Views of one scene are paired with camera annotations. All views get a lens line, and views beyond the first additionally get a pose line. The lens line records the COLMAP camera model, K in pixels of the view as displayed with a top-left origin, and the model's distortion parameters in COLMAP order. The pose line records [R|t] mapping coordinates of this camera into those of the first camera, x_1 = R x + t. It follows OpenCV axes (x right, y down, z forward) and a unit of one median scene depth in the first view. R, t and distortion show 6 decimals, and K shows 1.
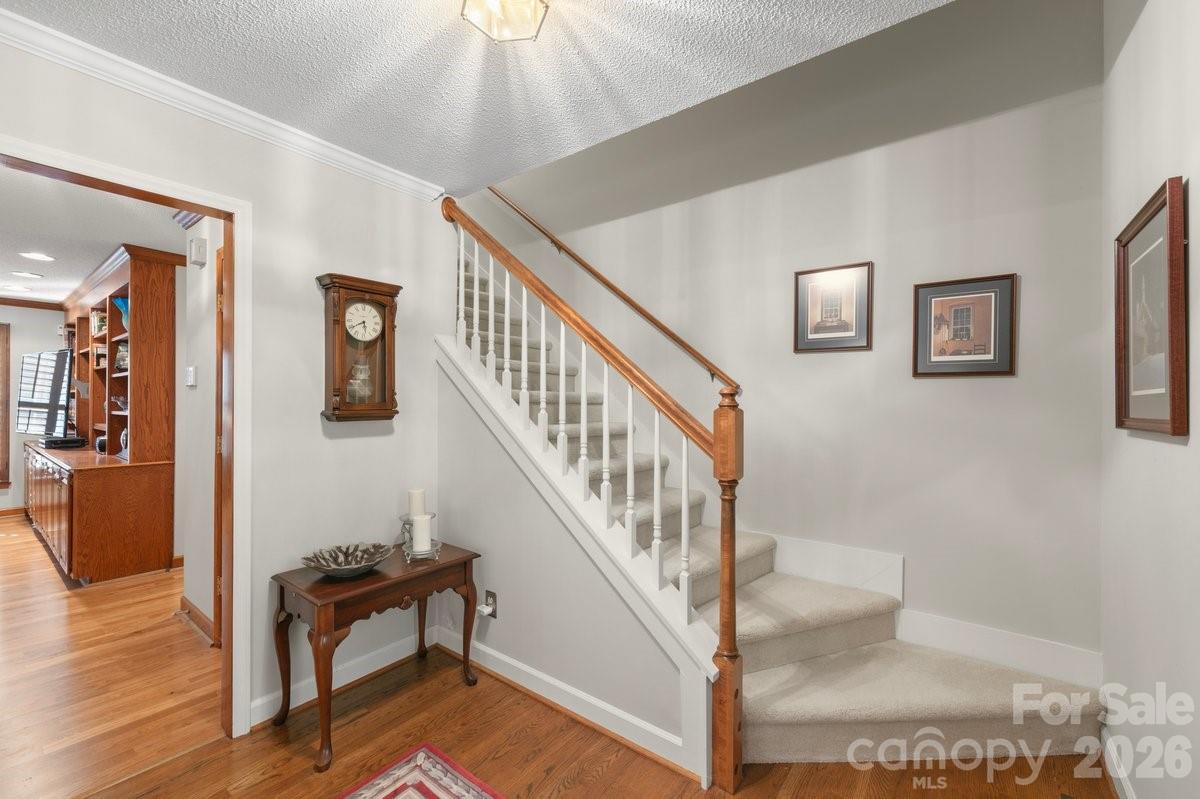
lens RADIAL K [[481.1, 0, 597.1], [0, 481.1, 401.3], [0, 0, 1]] dist [-0.009359, 0.000038]
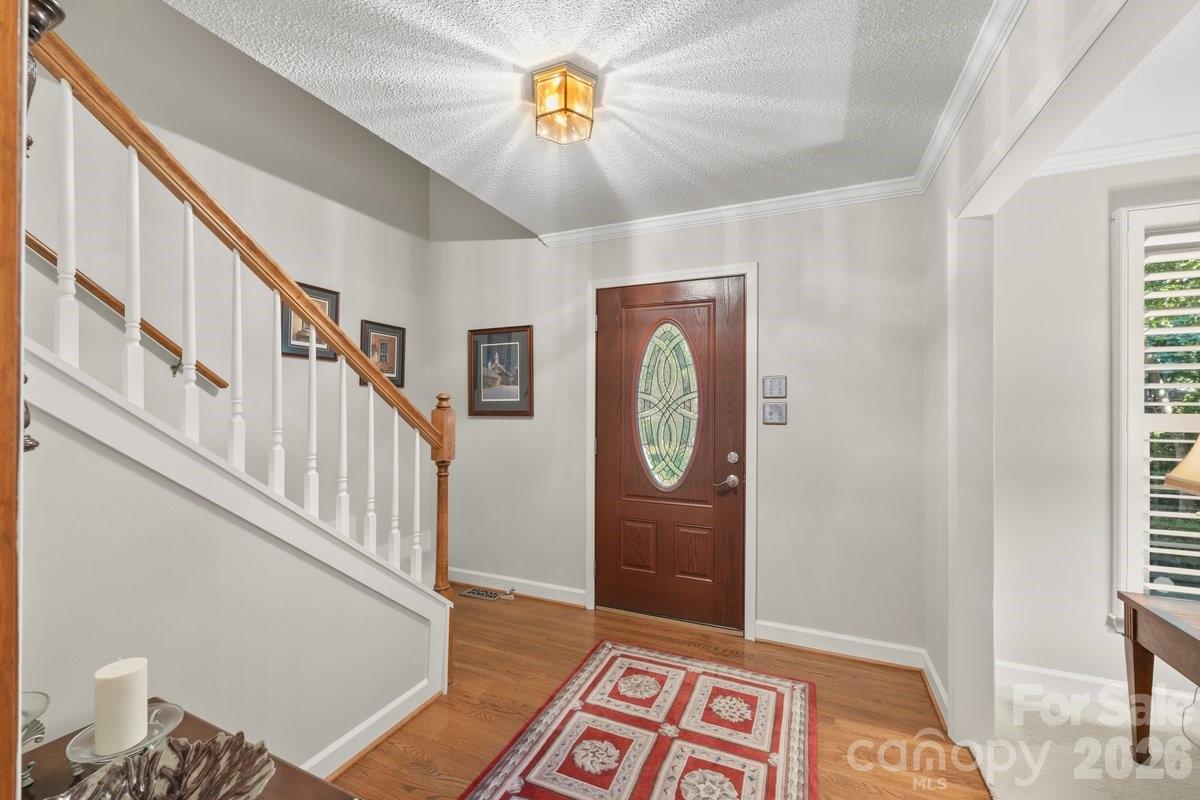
lens RADIAL K [[487.8, 0, 600.0], [0, 487.8, 400.0], [0, 0, 1]] dist [0.000743, 0.000141]
pose [[-0.243290, 0.002857, 0.969949, -1.058363], [-0.002748, 0.999990, -0.003635, -0.005469], [-0.969950, -0.003549, -0.243280, 0.802718]]
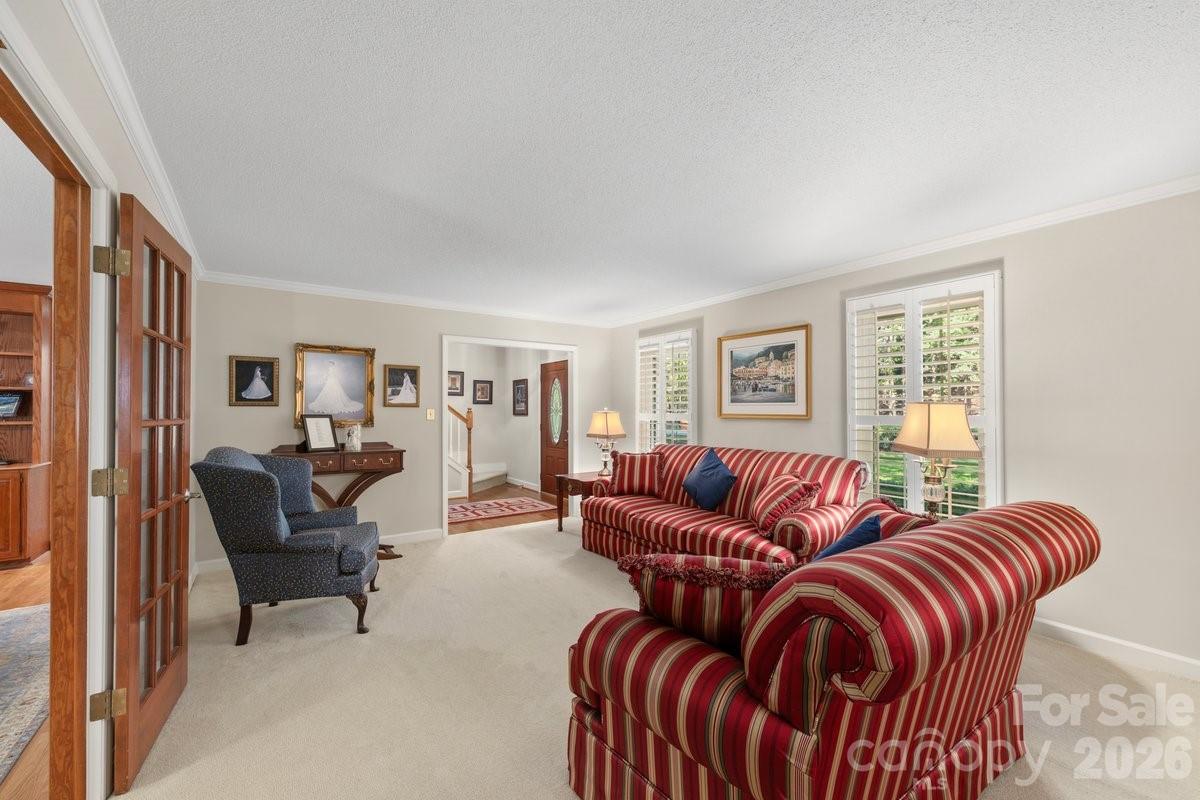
lens RADIAL K [[486.1, 0, 597.0], [0, 486.1, 408.5], [0, 0, 1]] dist [-0.000021, 0.000600]
pose [[0.305097, -0.000518, 0.952321, -3.276765], [0.003007, 0.999995, -0.000419, -0.011195], [-0.952317, 0.002992, 0.305097, -1.350389]]
